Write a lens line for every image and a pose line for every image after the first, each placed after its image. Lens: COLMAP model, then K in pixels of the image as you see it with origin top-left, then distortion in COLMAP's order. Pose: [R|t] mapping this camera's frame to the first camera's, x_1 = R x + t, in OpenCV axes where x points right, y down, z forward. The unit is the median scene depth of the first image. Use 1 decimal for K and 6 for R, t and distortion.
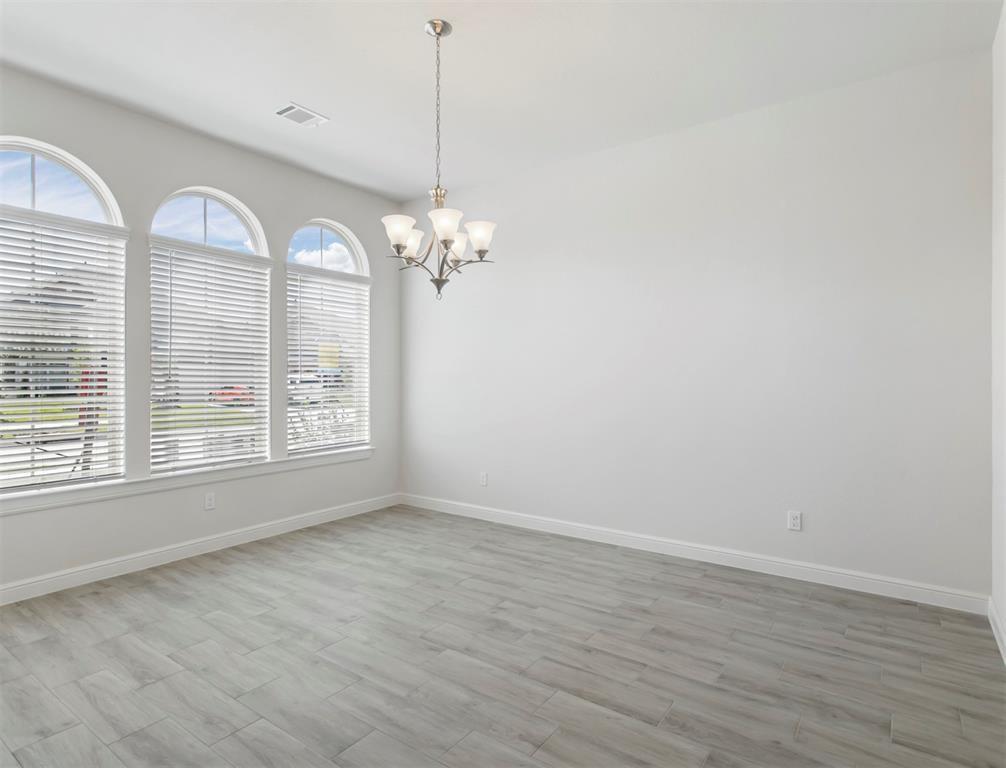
lens RADIAL K [[543.9, 0, 505.3], [0, 543.9, 380.1], [0, 0, 1]] dist [0.000177, 0.002405]
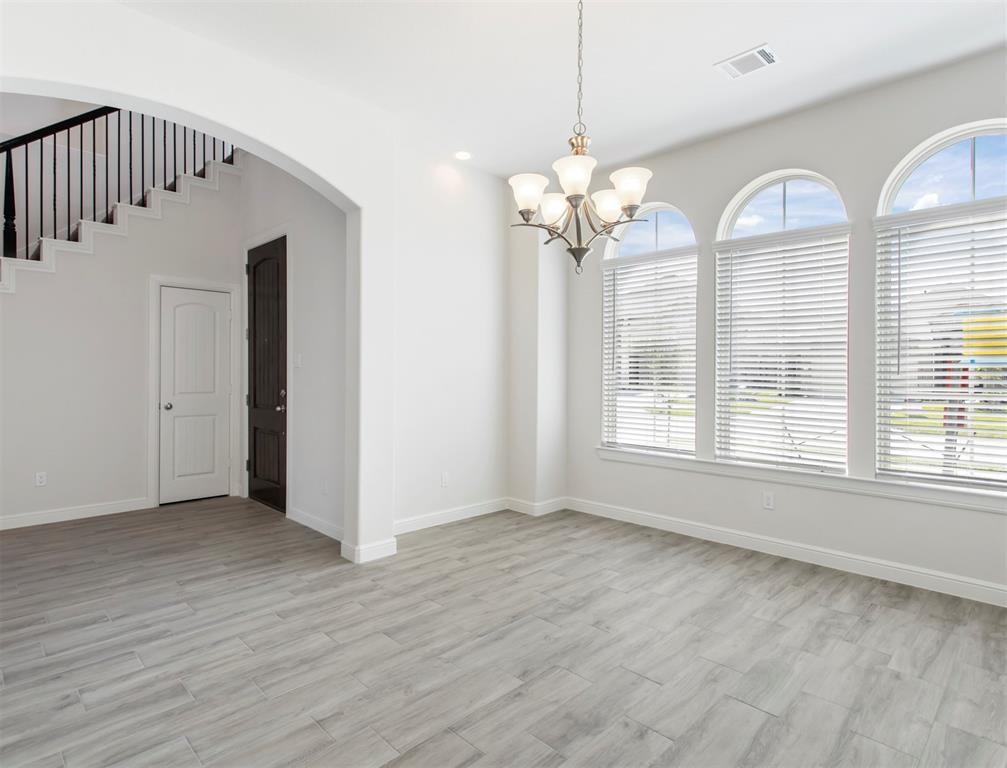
lens RADIAL K [[544.4, 0, 505.8], [0, 544.4, 380.1], [0, 0, 1]] dist [0.000177, 0.002405]
pose [[-0.156298, 0.016546, -0.987571, 0.555739], [-0.007838, 0.999807, 0.017992, -0.003047], [0.987679, 0.010552, -0.156138, 0.815626]]
